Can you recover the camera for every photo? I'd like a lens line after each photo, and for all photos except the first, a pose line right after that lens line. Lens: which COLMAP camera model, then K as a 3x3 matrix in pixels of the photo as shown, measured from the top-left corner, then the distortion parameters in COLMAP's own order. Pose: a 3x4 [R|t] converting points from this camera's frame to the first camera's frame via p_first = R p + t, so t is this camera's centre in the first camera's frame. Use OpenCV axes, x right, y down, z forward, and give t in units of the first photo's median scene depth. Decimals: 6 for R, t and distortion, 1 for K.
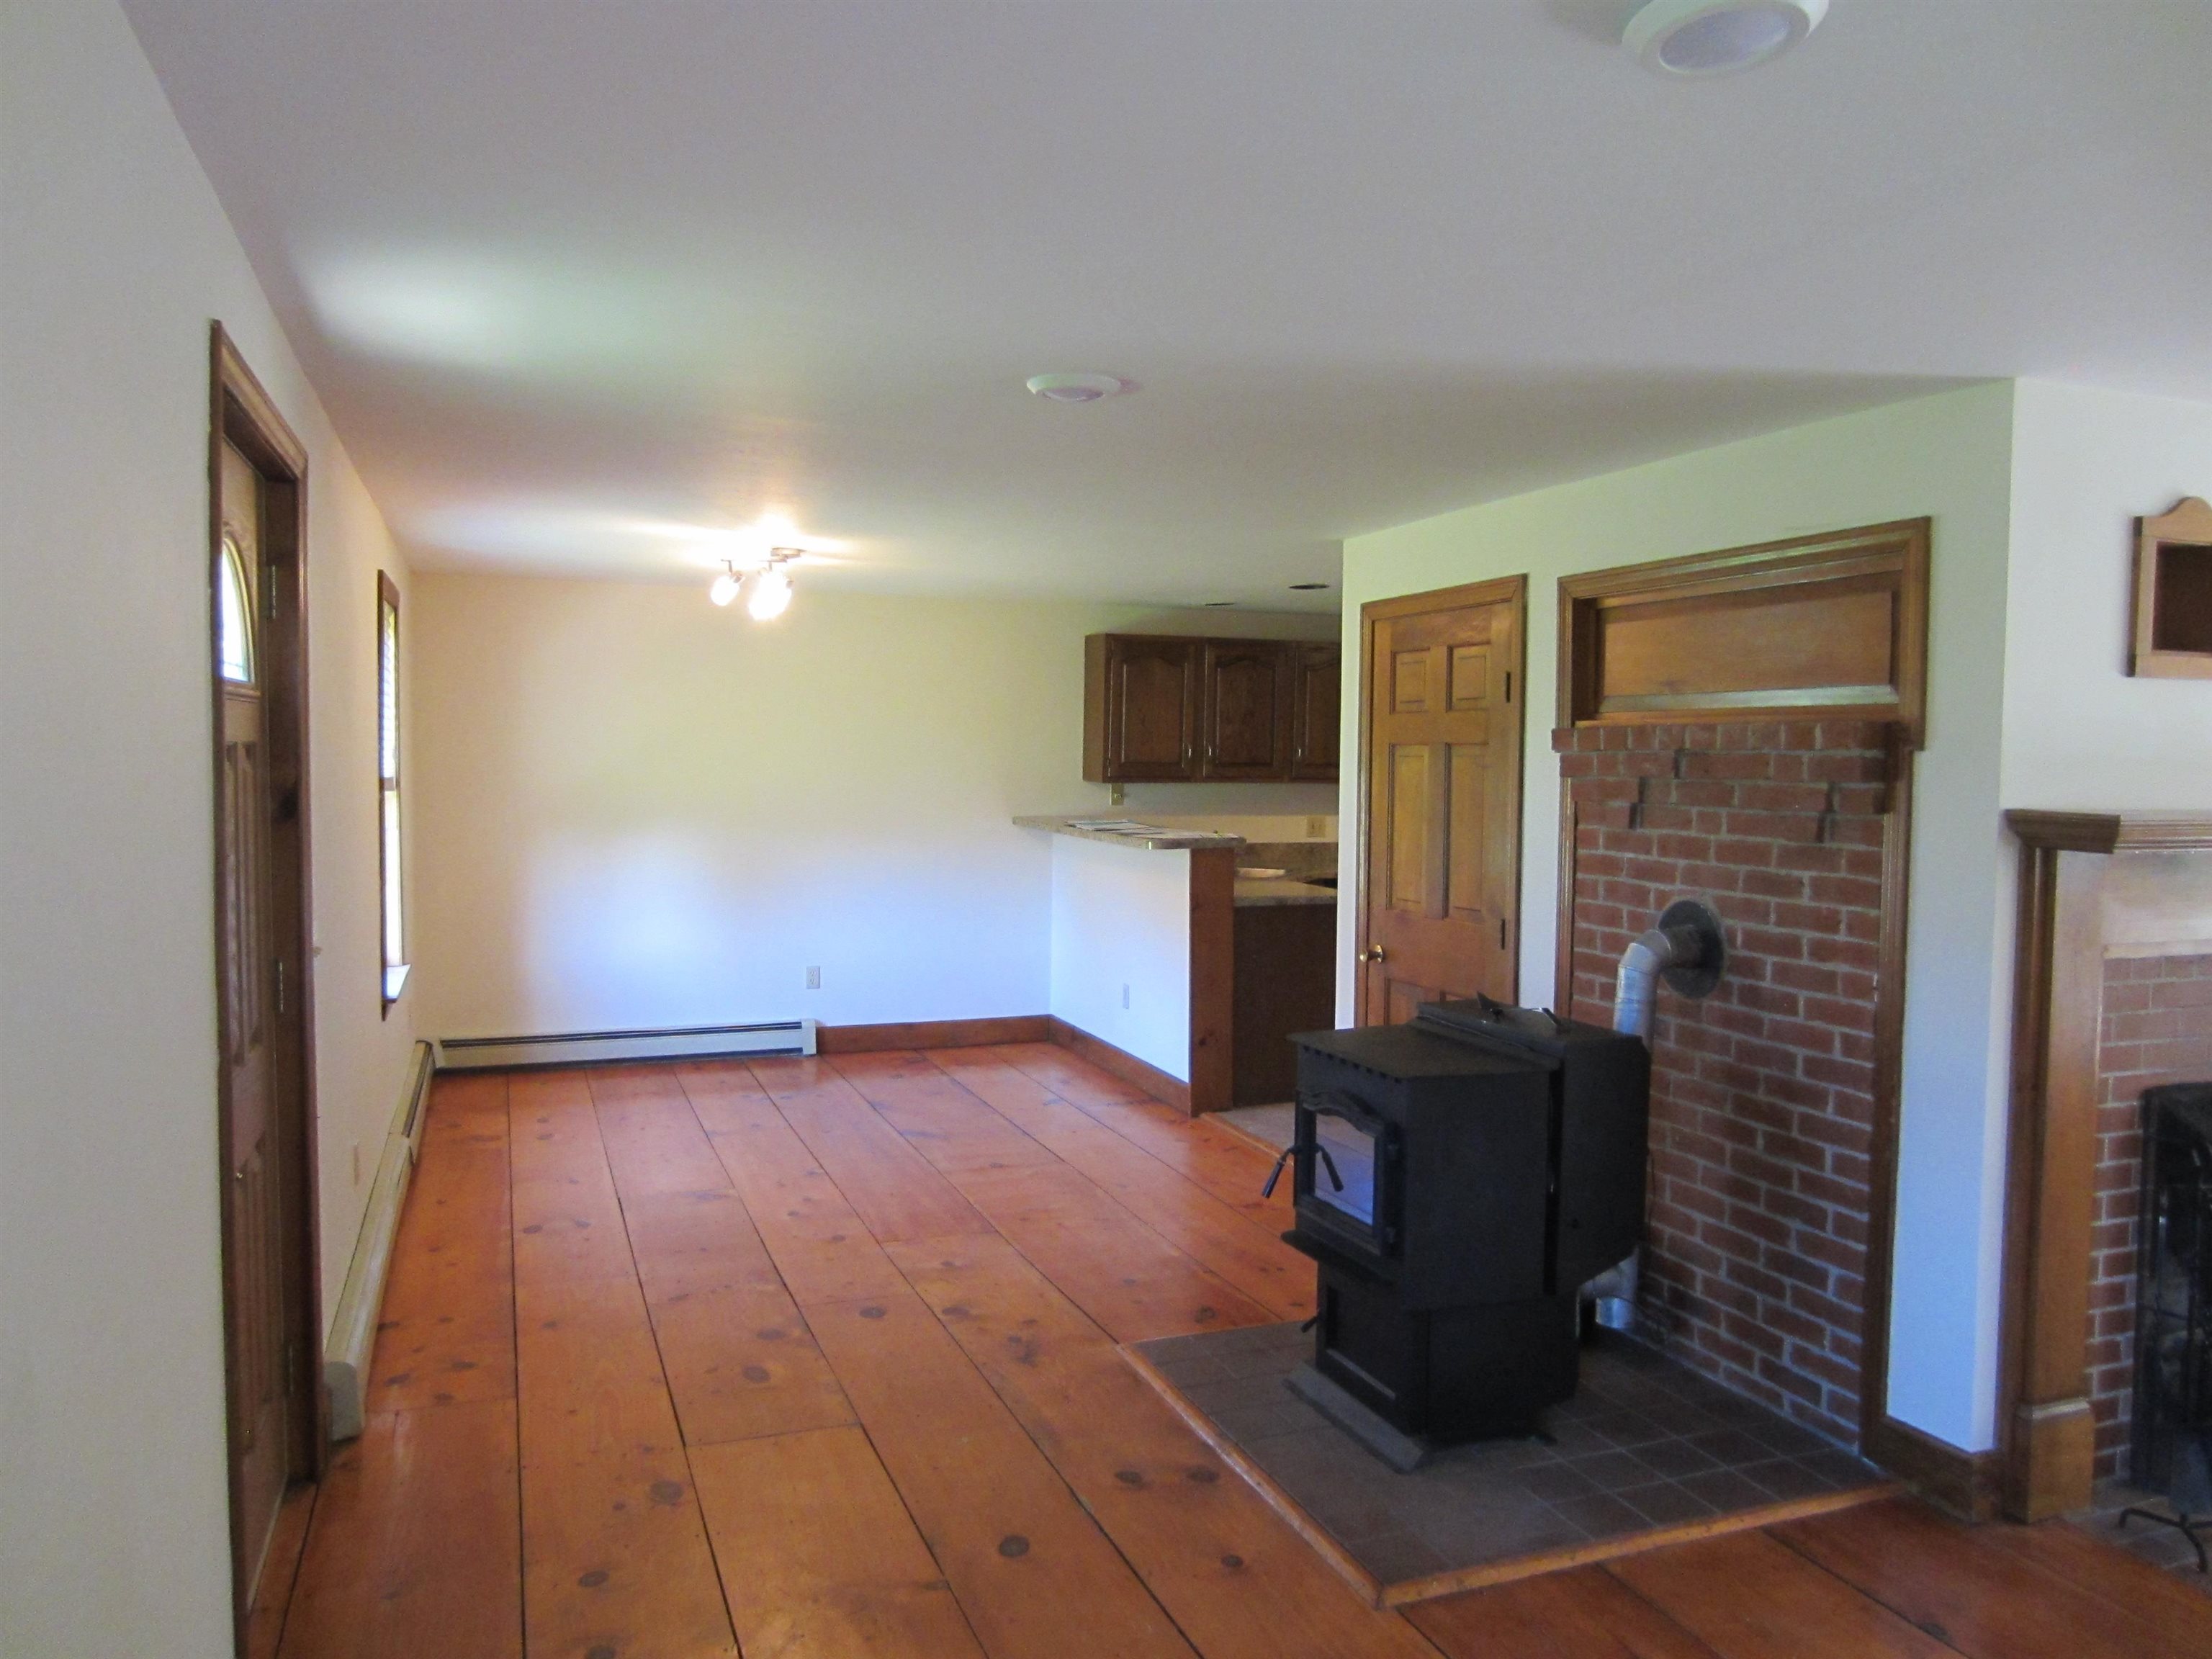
lens RADIAL K [[1575.5, 0, 1098.6], [0, 1575.5, 845.0], [0, 0, 1]] dist [-0.012107, 0.001448]
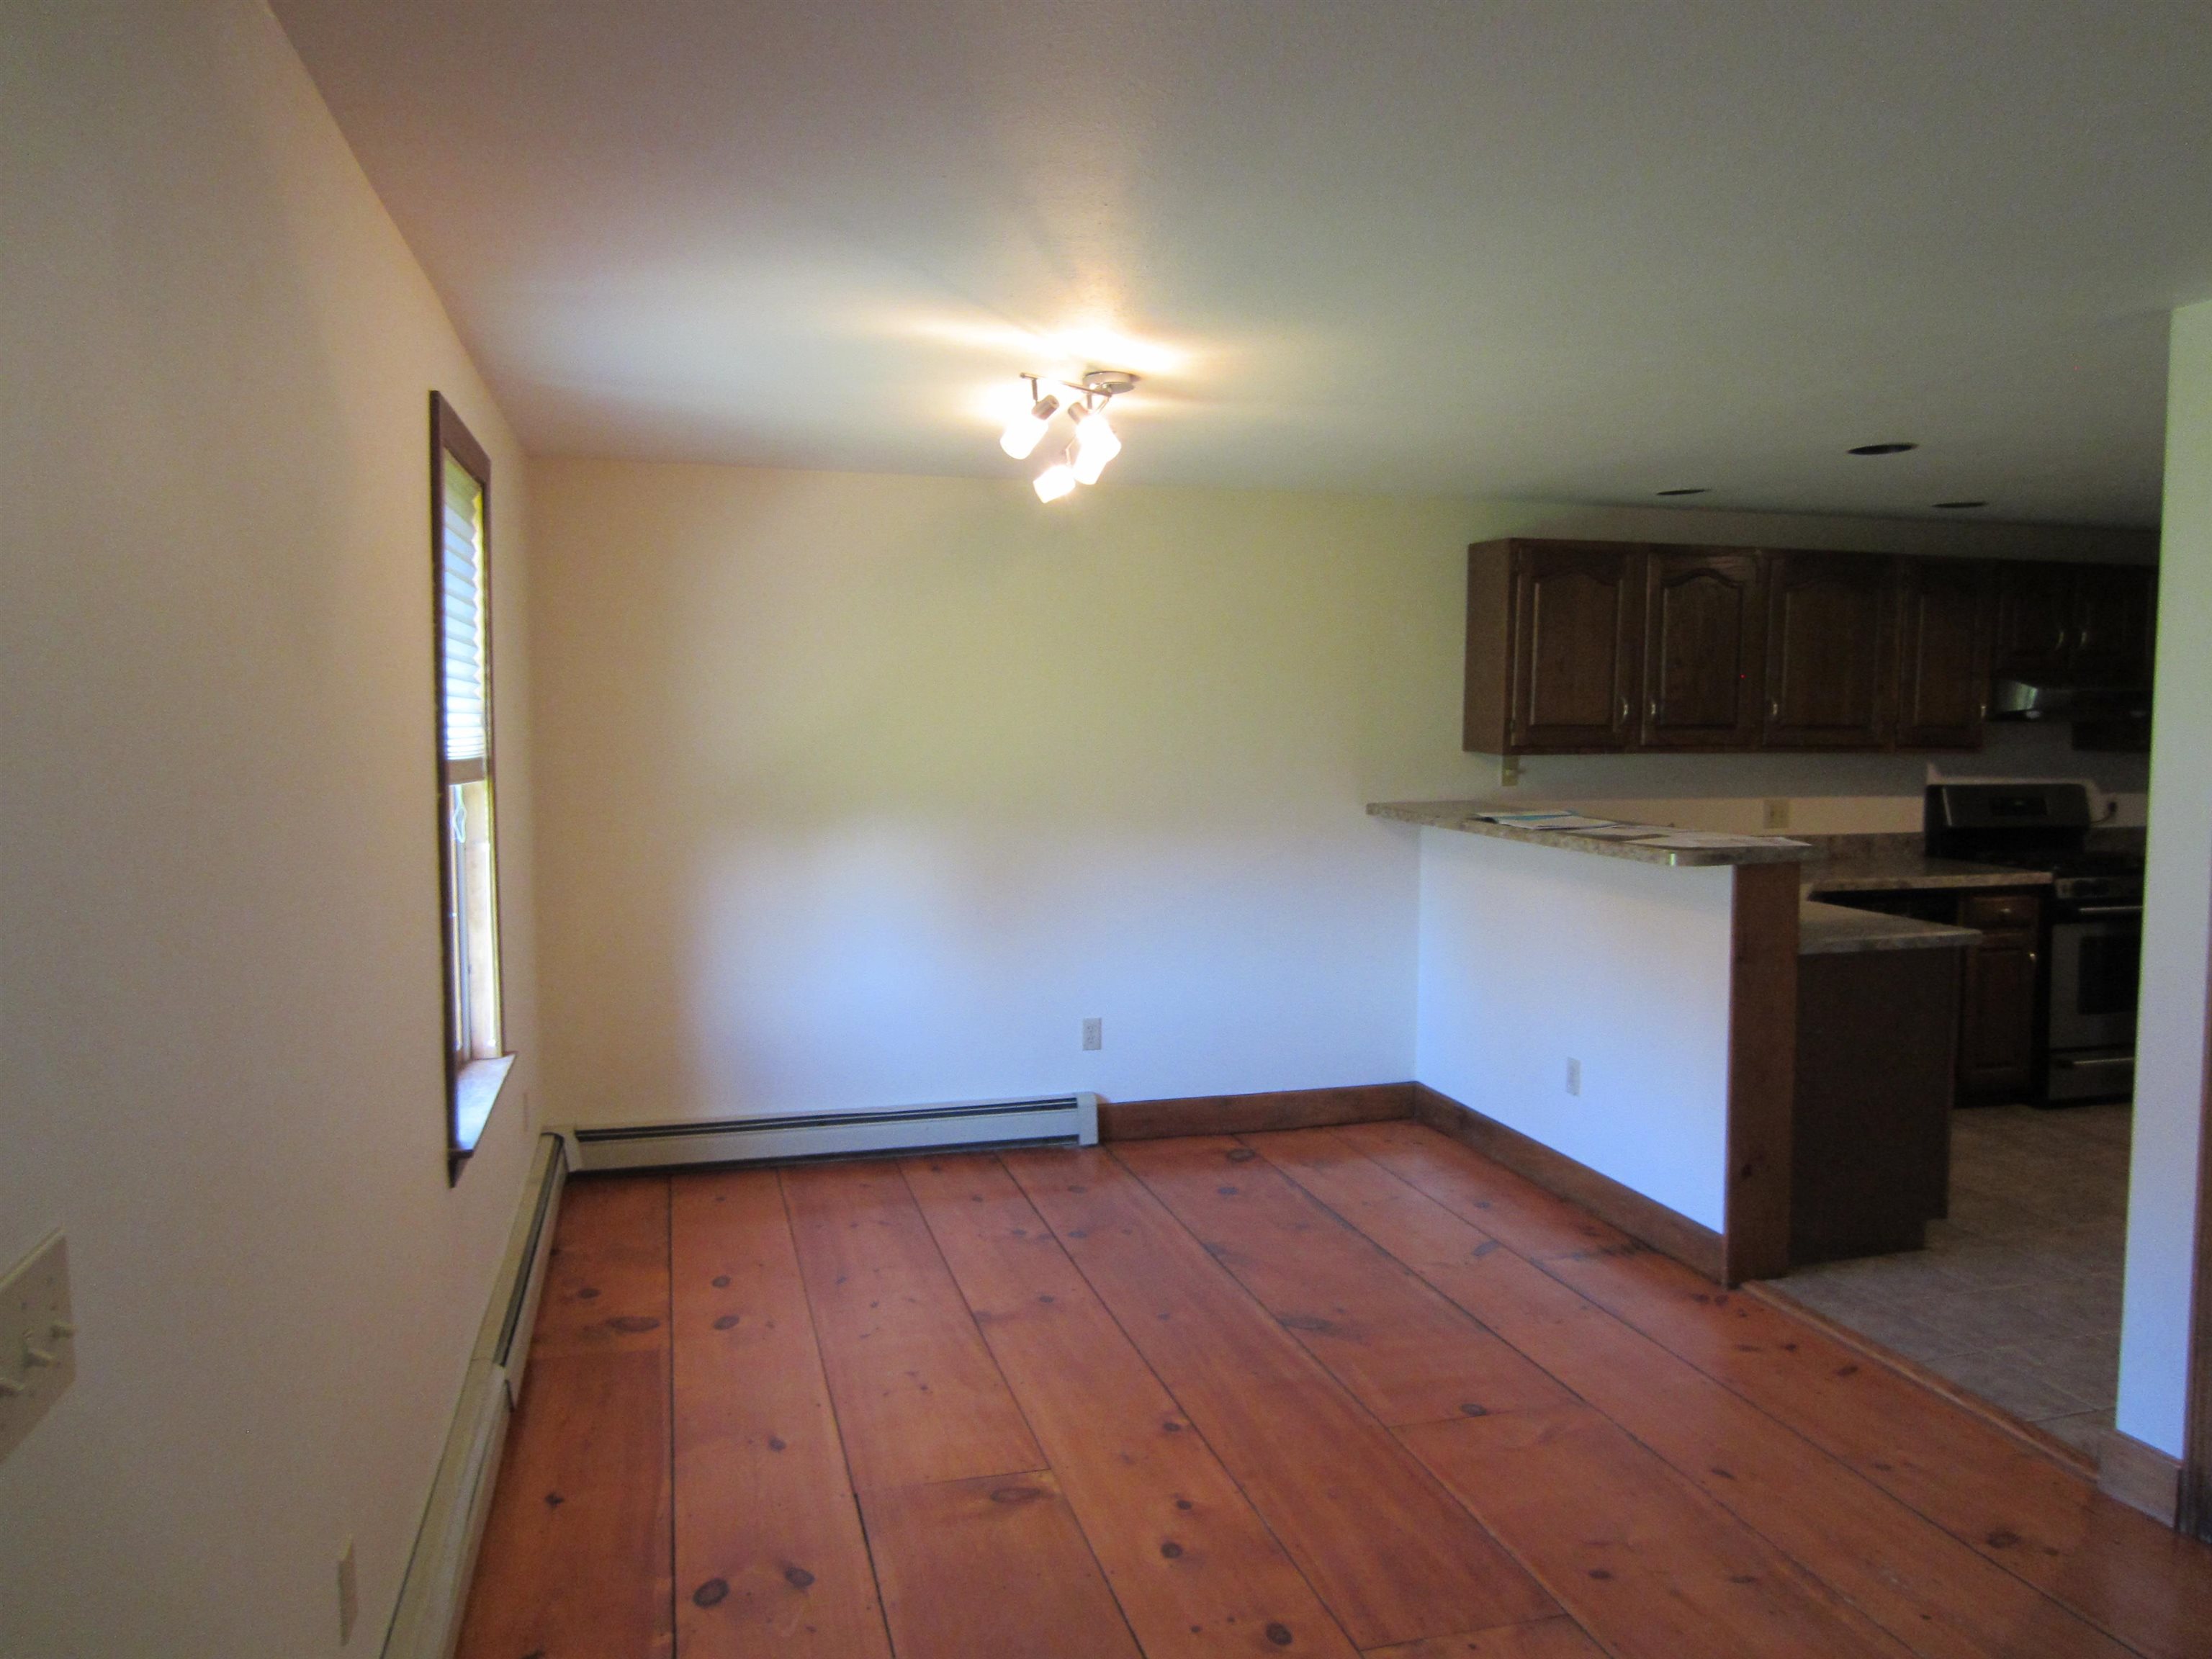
lens RADIAL K [[1575.5, 0, 1122.3], [0, 1575.5, 840.6], [0, 0, 1]] dist [-0.012107, 0.001448]
pose [[0.996595, -0.001079, -0.082447, -0.119858], [0.002793, 0.999782, 0.020676, -0.018454], [0.082407, -0.020836, 0.996381, 0.329570]]
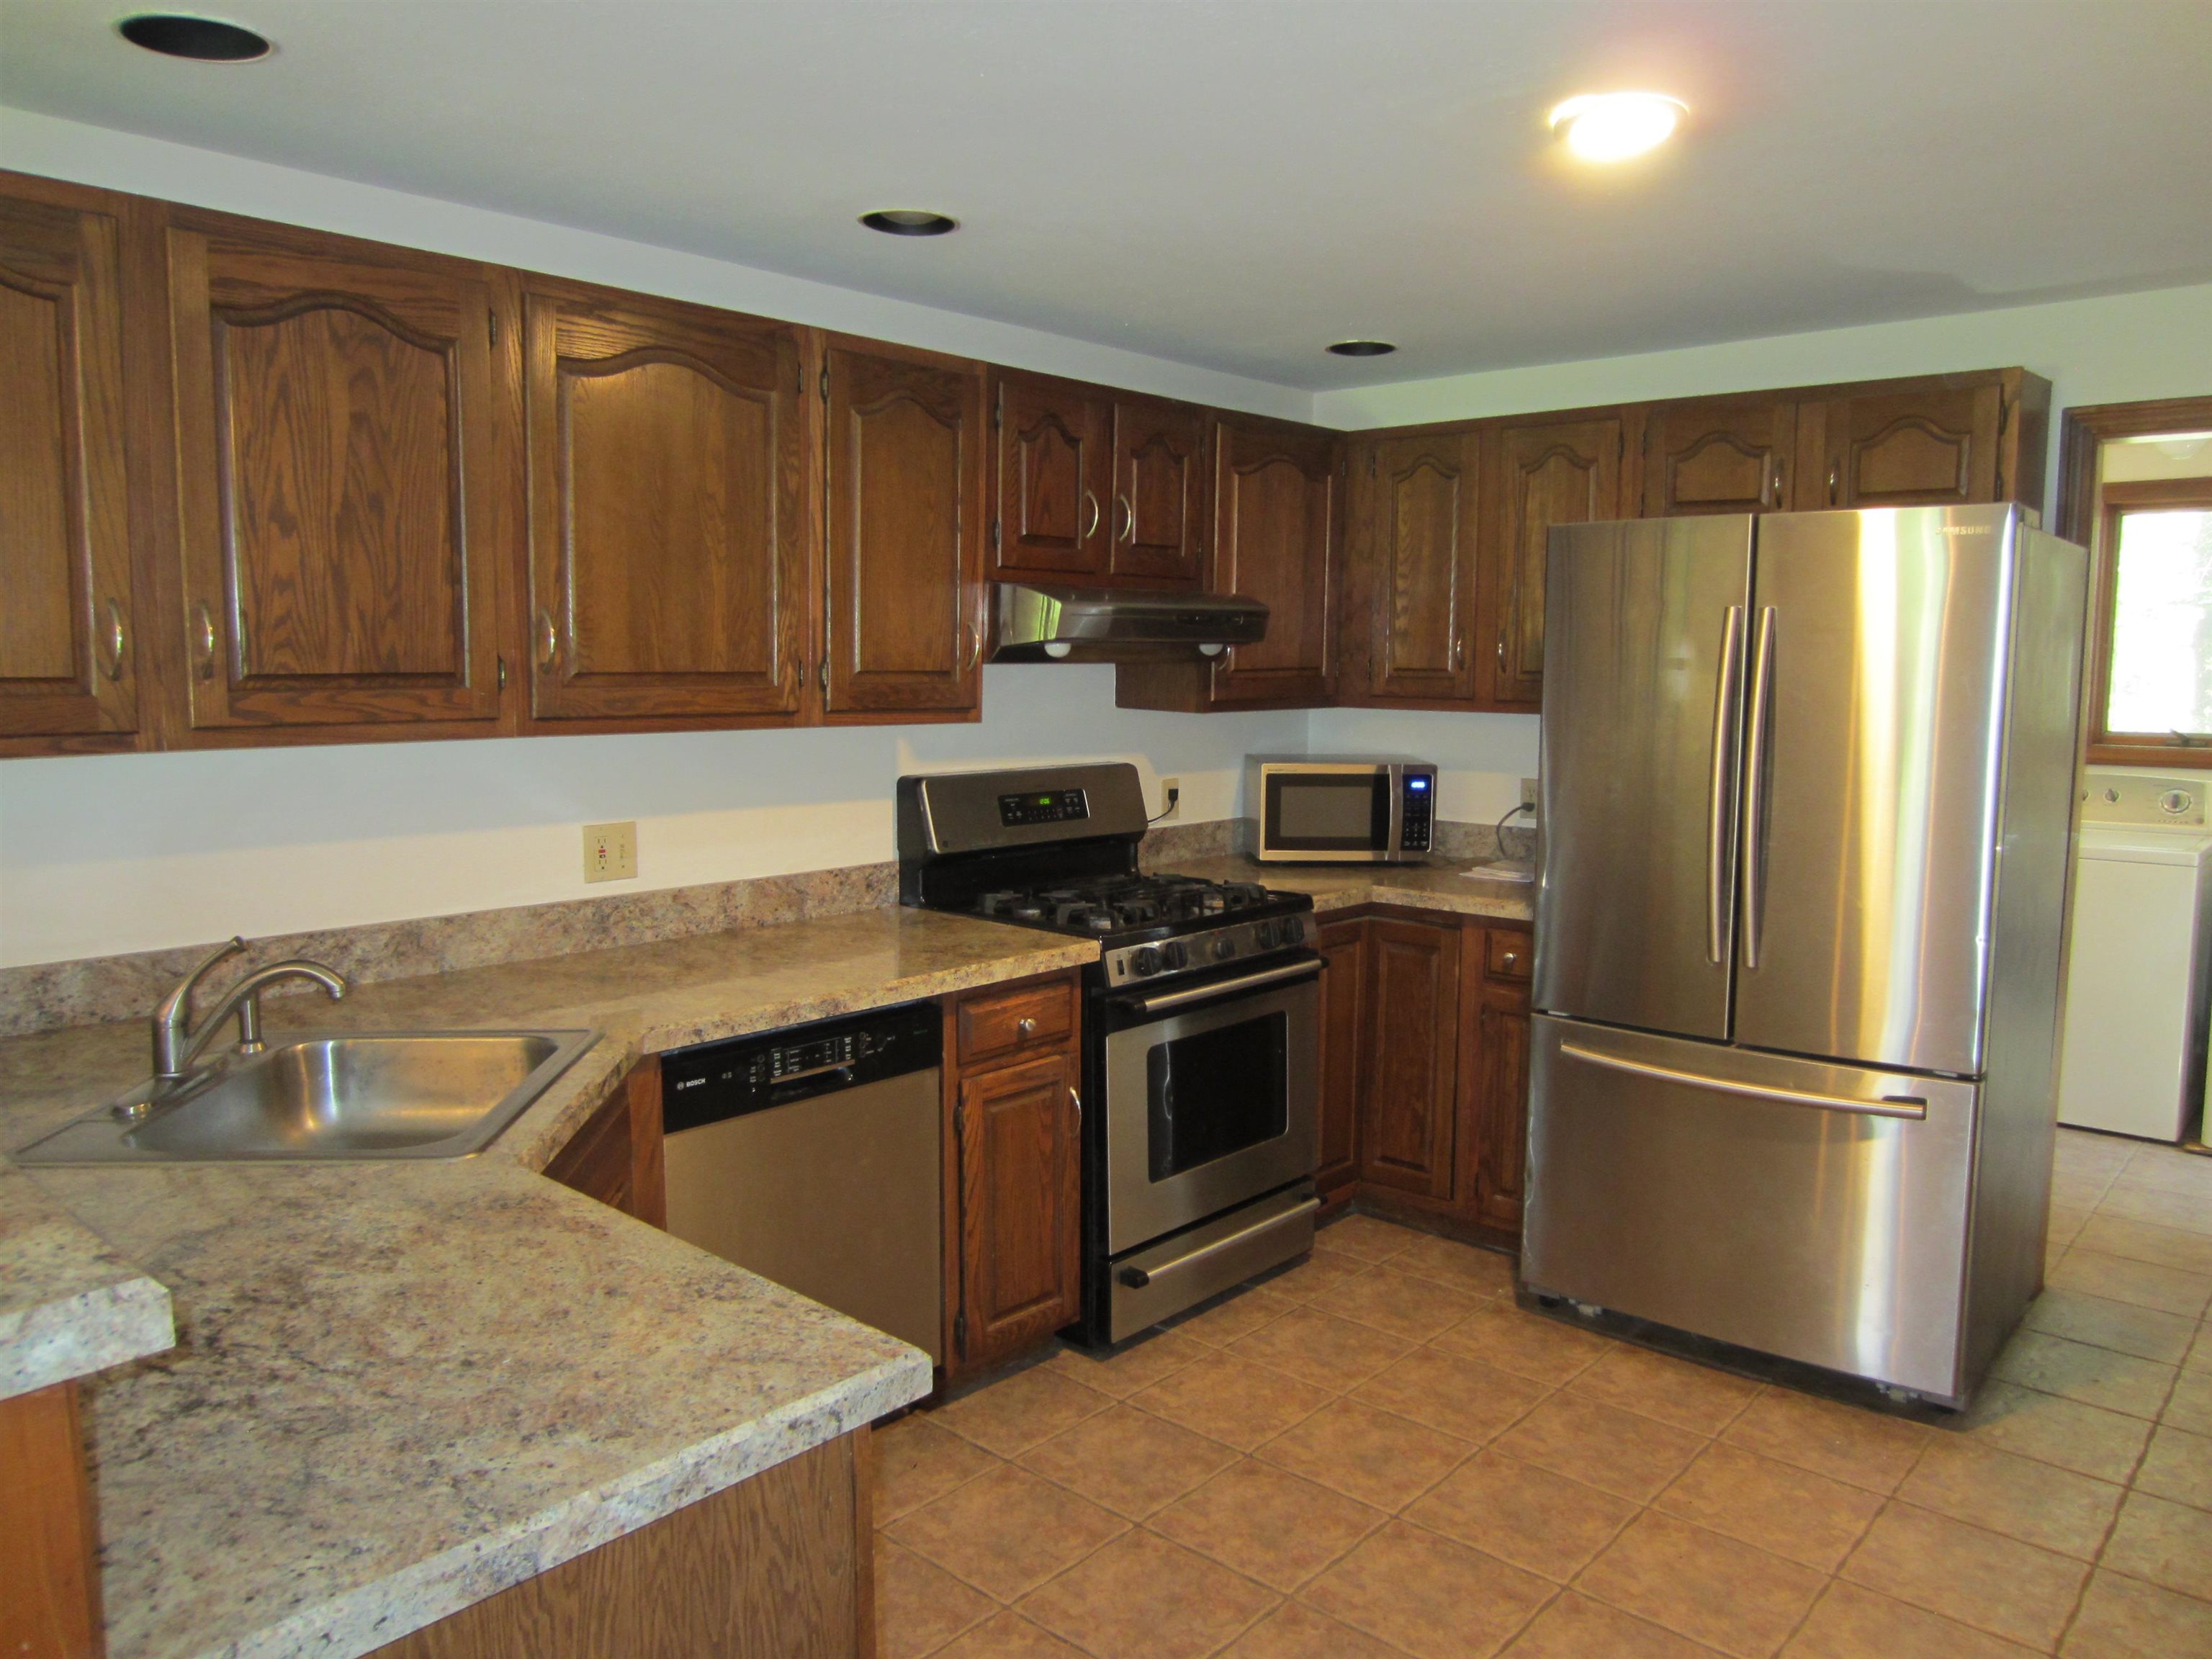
lens RADIAL K [[1575.5, 0, 1106.6], [0, 1575.5, 820.7], [0, 0, 1]] dist [-0.012107, 0.001448]
pose [[0.892674, -0.053131, 0.447561, 0.097862], [0.028990, 0.997740, 0.060622, -0.044688], [-0.449770, -0.041141, 0.892196, 0.782940]]
